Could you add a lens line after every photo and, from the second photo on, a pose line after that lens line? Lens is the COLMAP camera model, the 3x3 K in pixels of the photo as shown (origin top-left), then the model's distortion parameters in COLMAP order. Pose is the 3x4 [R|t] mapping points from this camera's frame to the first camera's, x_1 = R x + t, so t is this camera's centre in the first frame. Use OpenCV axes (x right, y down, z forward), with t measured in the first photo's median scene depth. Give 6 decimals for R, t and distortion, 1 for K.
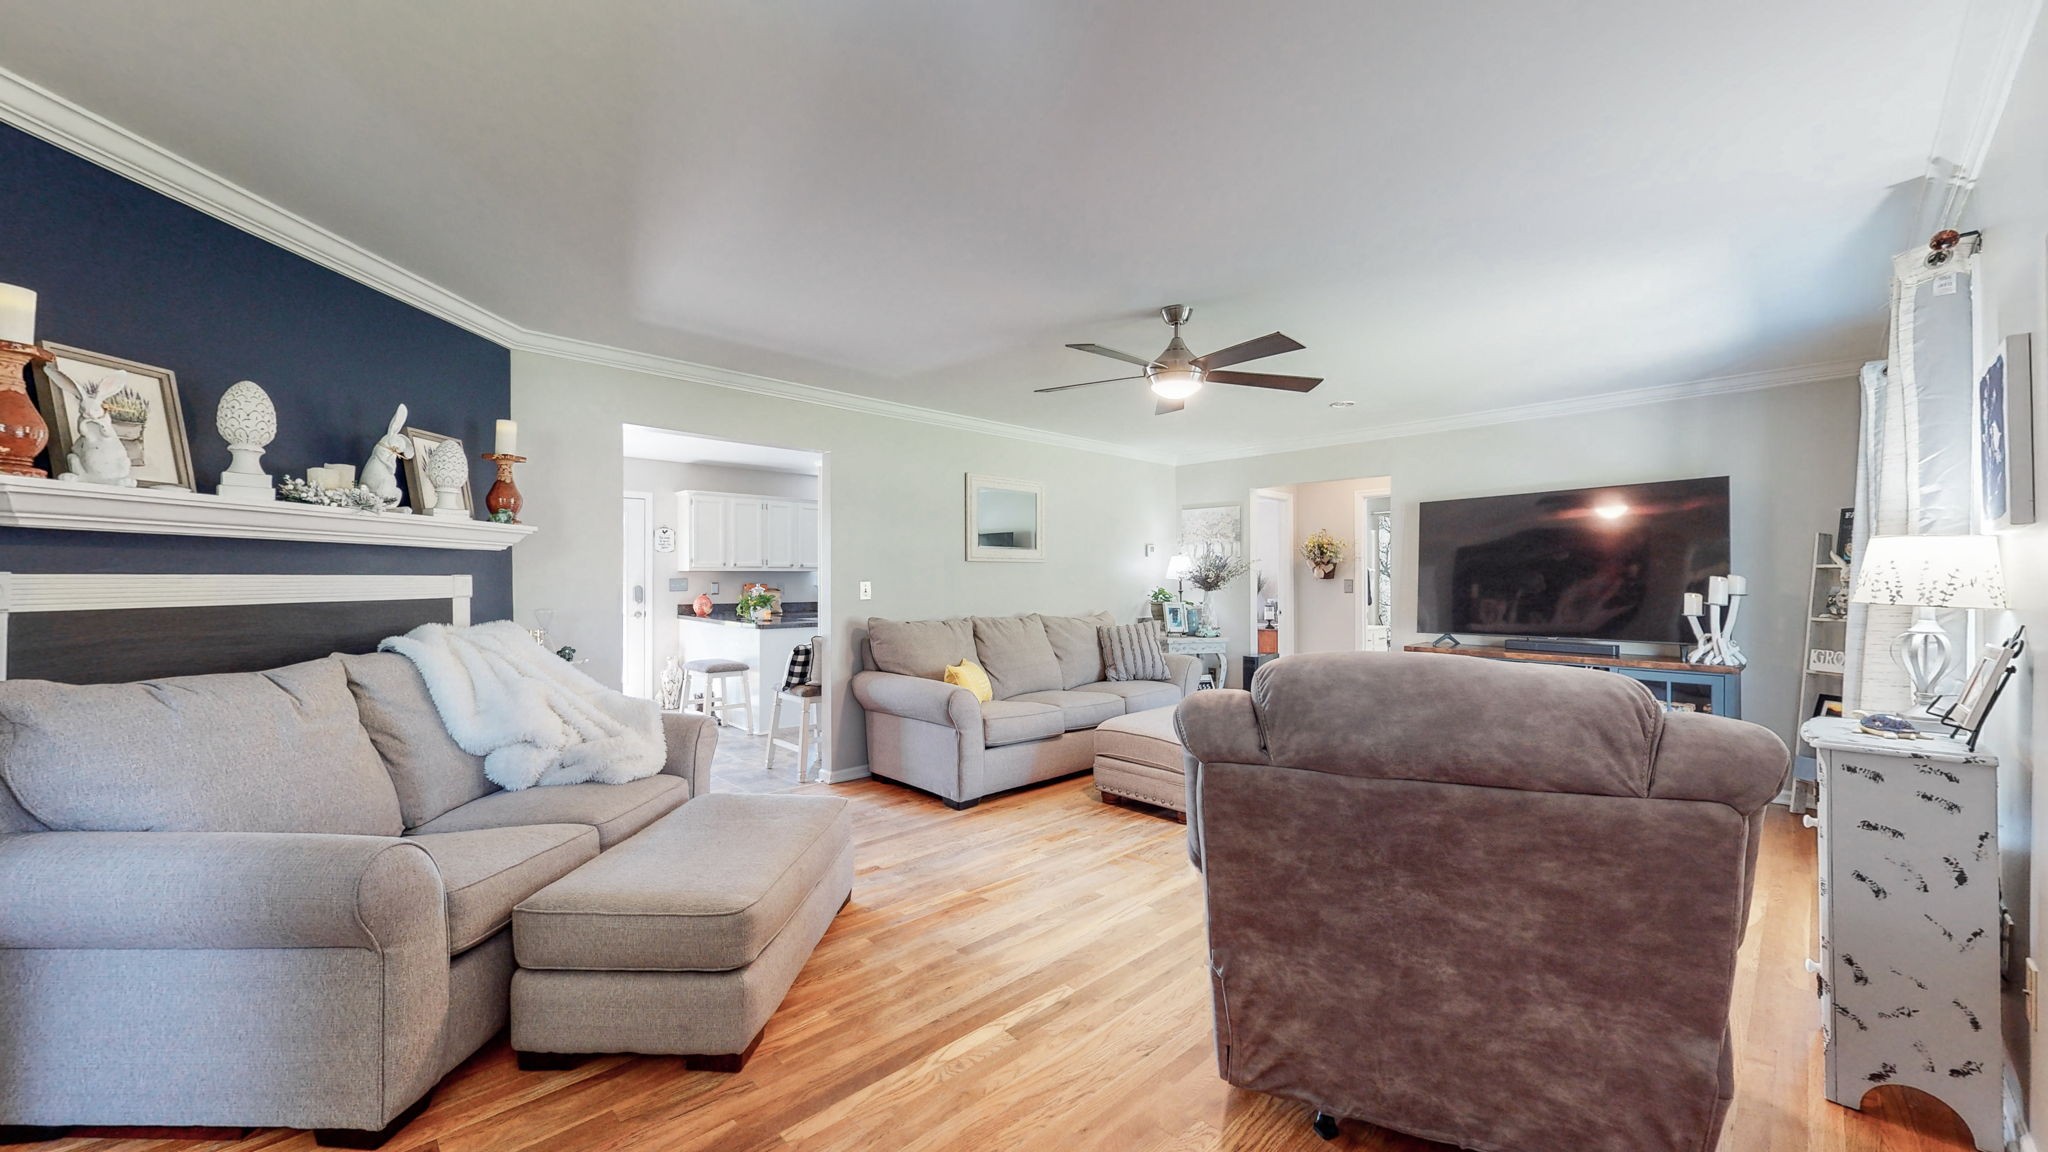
lens RADIAL K [[751.9, 0, 1024.0], [0, 751.9, 576.0], [0, 0, 1]] dist [0.000026, 0.000016]
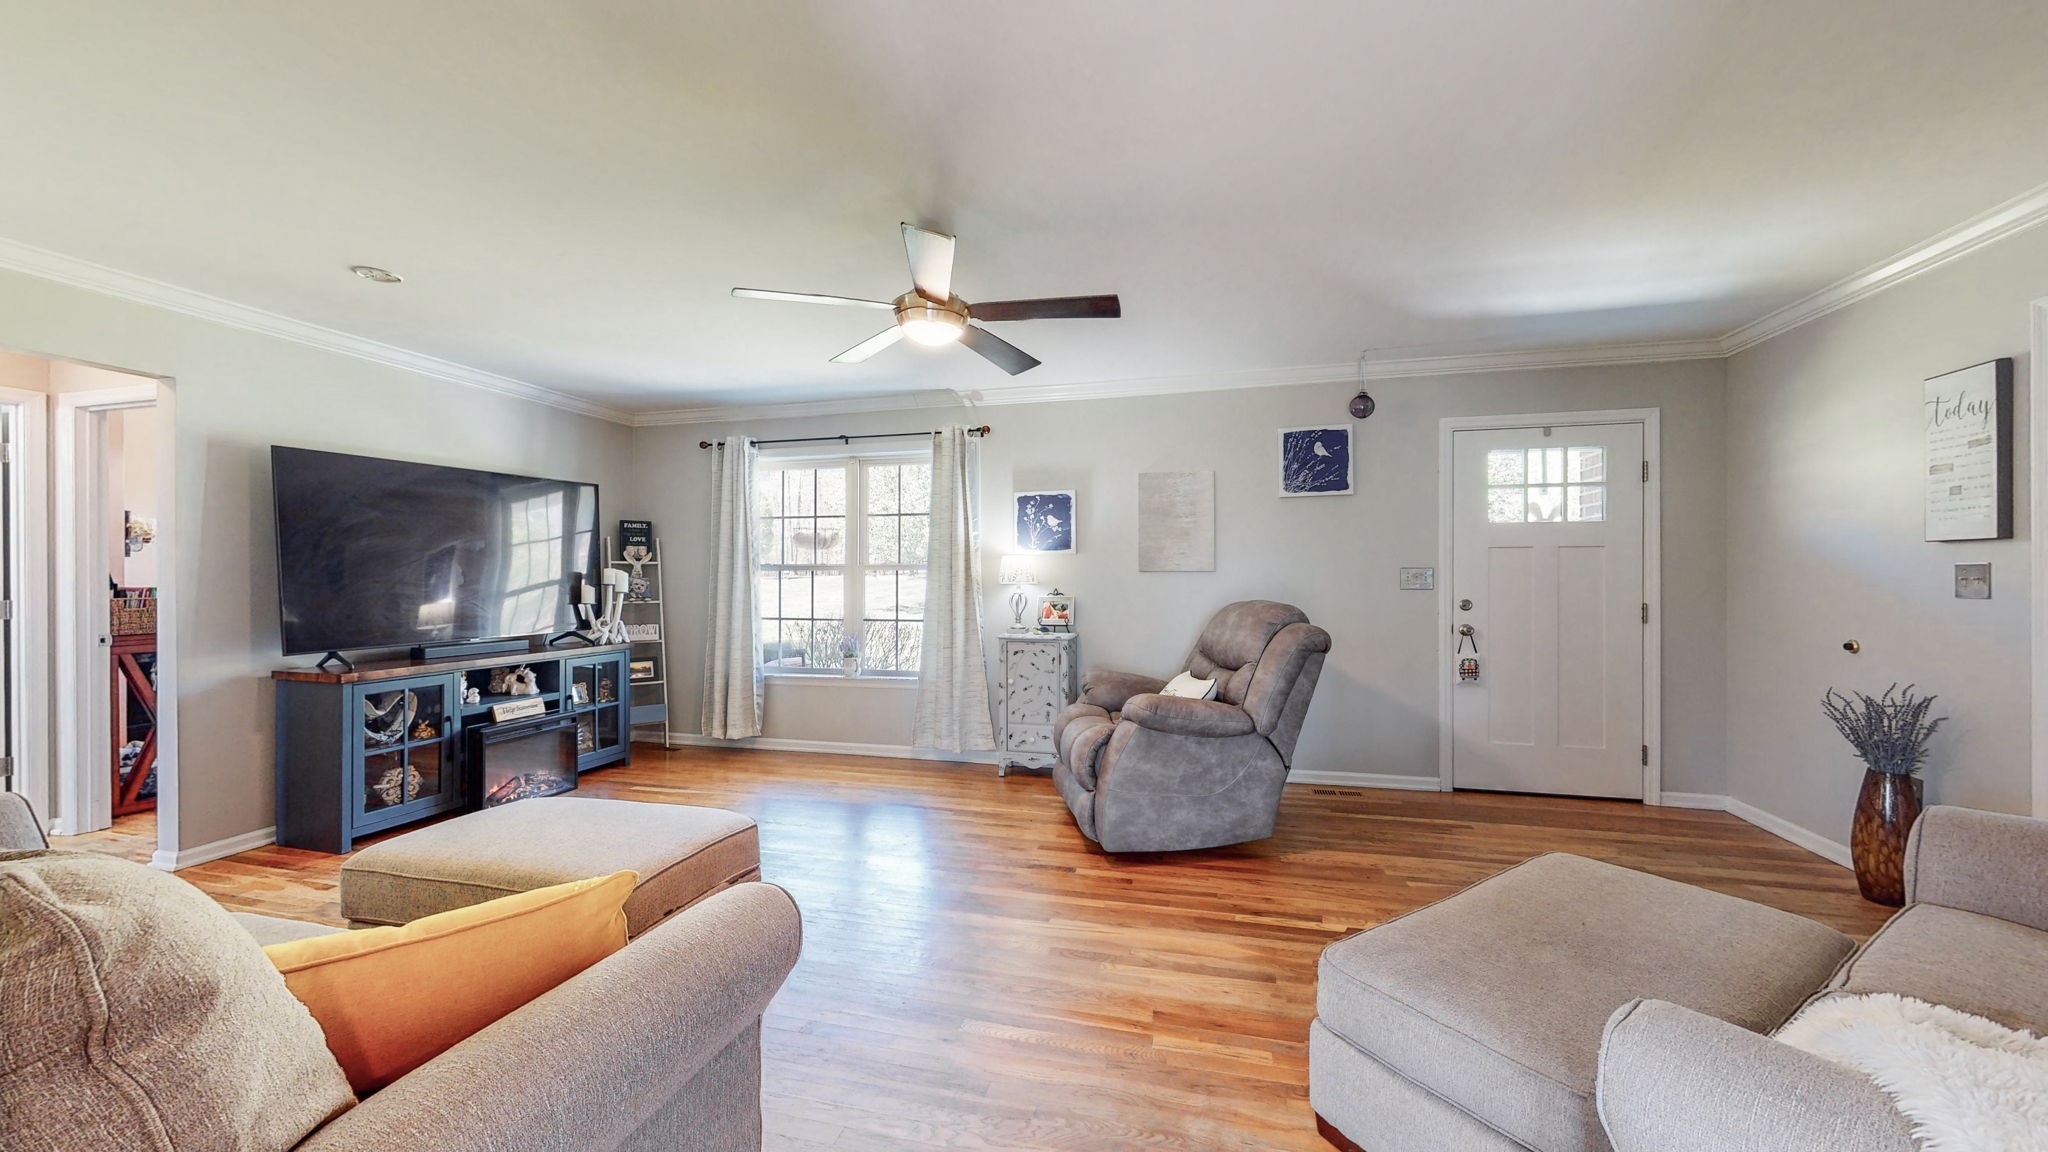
lens RADIAL K [[751.9, 0, 1024.0], [0, 751.9, 576.0], [0, 0, 1]] dist [0.000026, 0.000016]
pose [[-0.530232, 0.001834, 0.847850, -0.687848], [-0.003928, 0.999982, -0.004620, 0.021971], [-0.847843, -0.005780, -0.530216, 1.726608]]
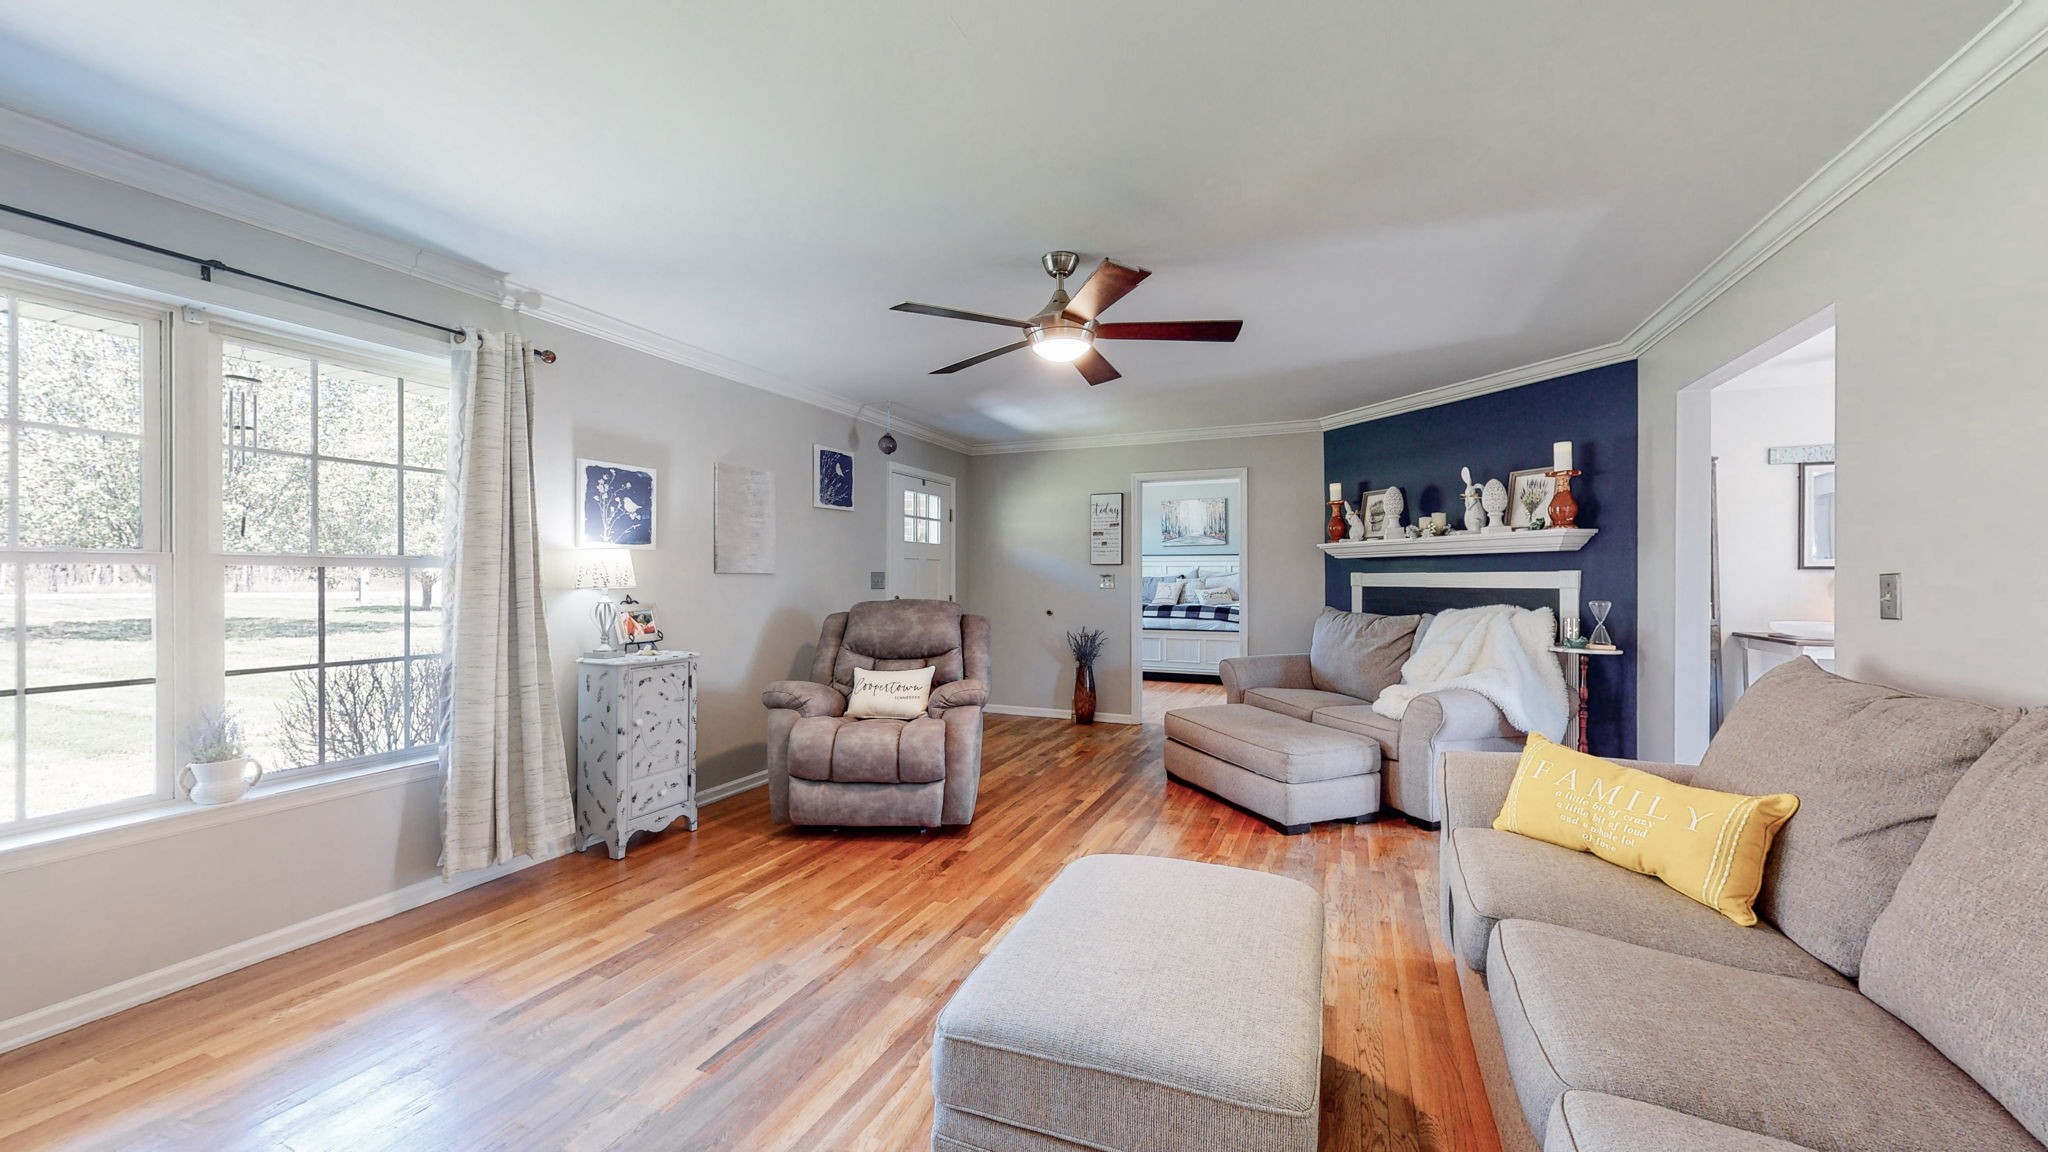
lens RADIAL K [[751.9, 0, 1024.0], [0, 751.9, 576.0], [0, 0, 1]] dist [0.000026, 0.000016]
pose [[-0.918030, -0.002146, -0.396505, 0.746979], [0.001019, 0.999969, -0.007773, 0.020784], [0.396509, -0.007540, -0.918000, 2.271184]]
